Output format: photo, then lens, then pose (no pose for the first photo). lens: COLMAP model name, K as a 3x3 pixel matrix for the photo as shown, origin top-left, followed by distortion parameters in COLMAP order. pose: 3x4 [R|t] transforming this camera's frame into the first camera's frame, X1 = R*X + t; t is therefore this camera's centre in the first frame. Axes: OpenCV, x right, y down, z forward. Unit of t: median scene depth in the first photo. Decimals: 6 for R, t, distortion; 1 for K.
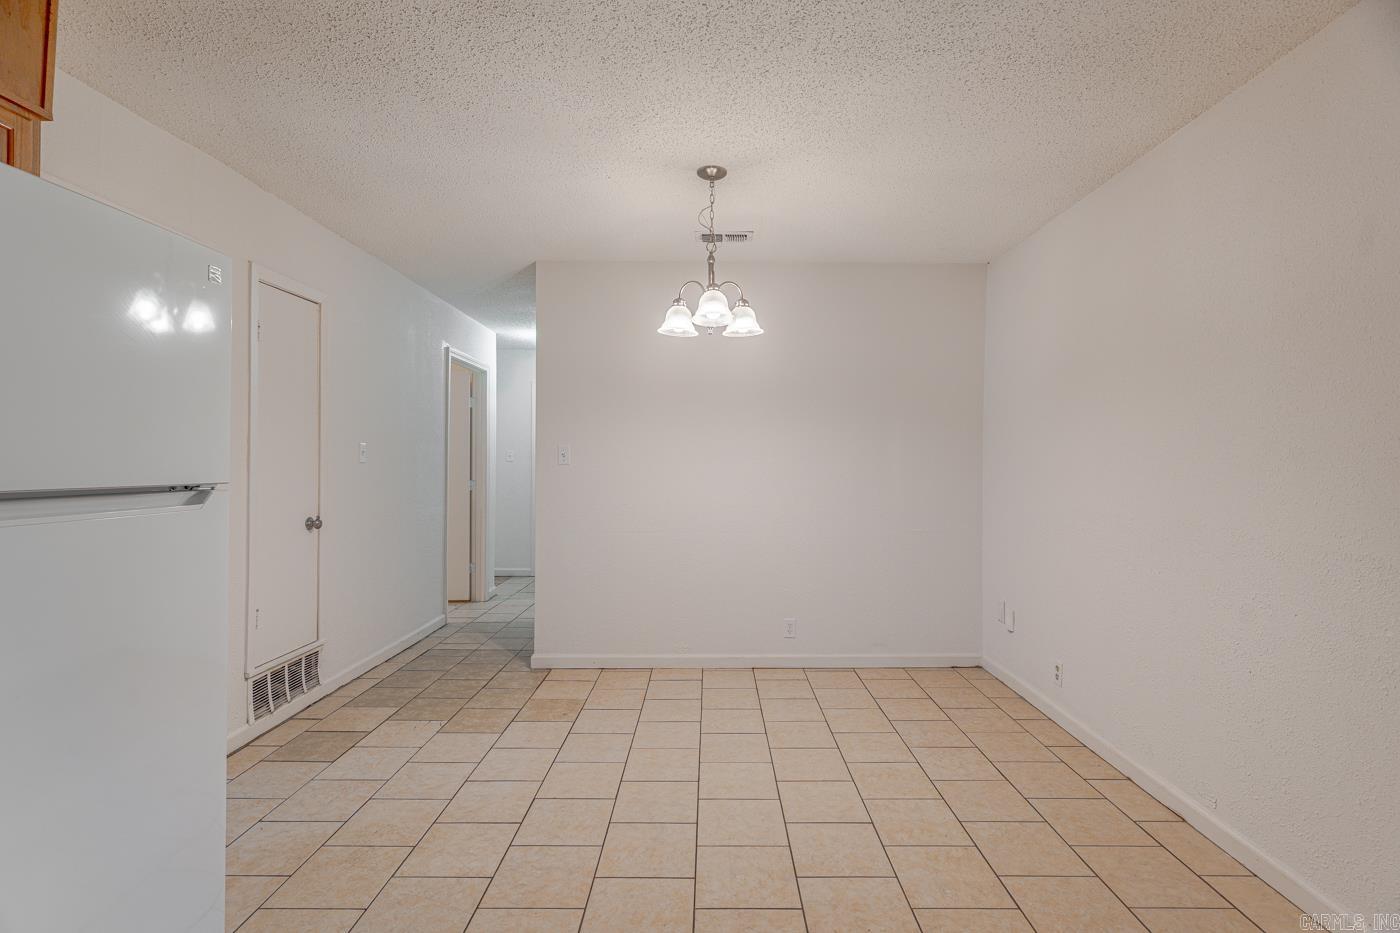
lens RADIAL K [[671.0, 0, 714.6], [0, 671.0, 465.0], [0, 0, 1]] dist [0.003038, 0.000332]
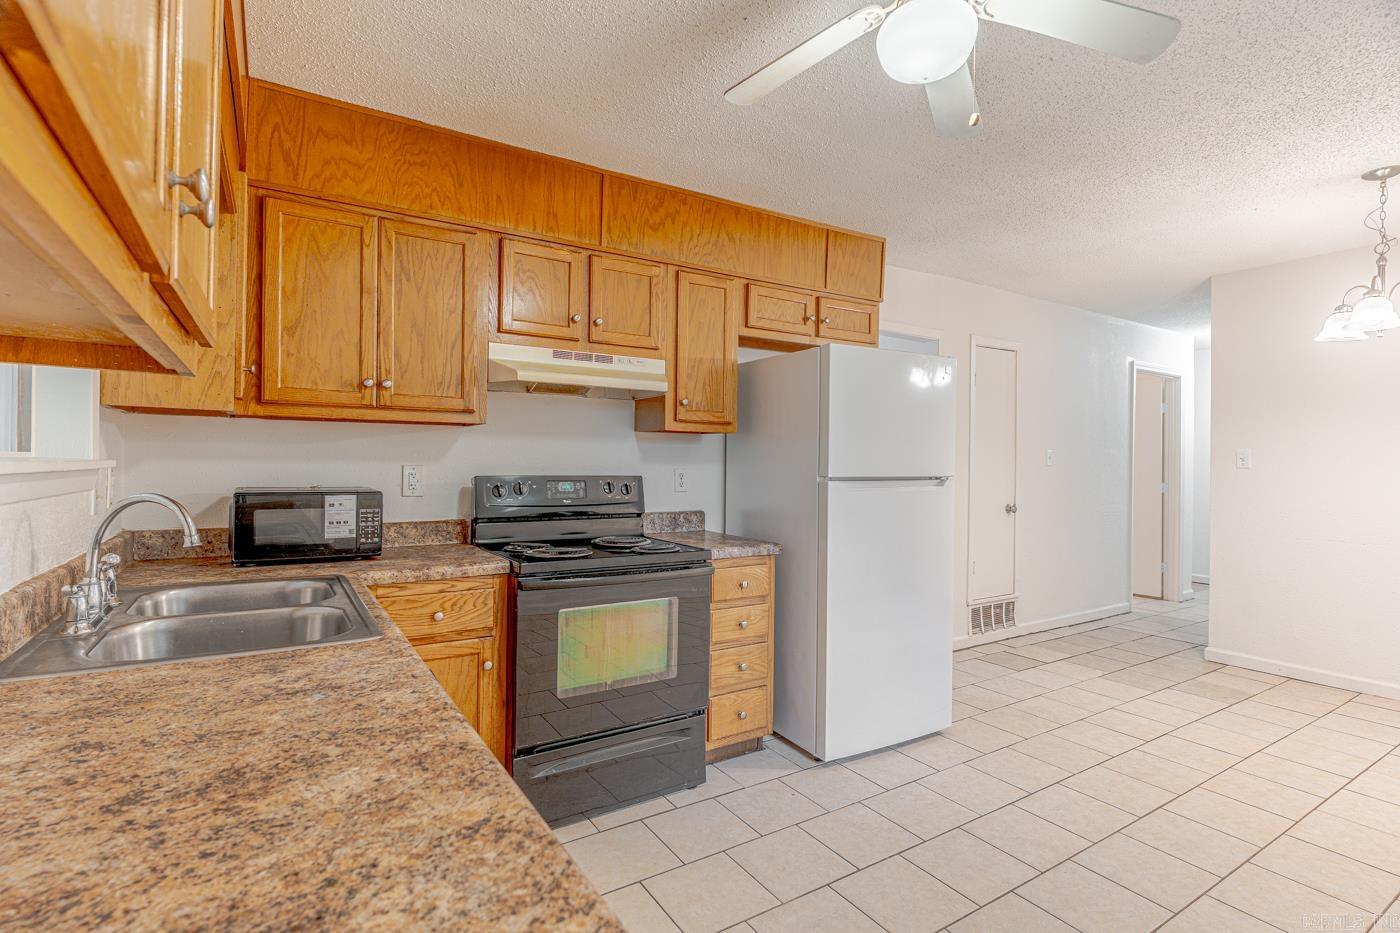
lens RADIAL K [[671.0, 0, 698.3], [0, 671.0, 458.7], [0, 0, 1]] dist [0.003038, 0.000332]
pose [[0.536431, -0.003568, -0.843937, 0.261988], [-0.007175, 0.999936, -0.008787, -0.000167], [0.843914, 0.010769, 0.536370, -0.336641]]
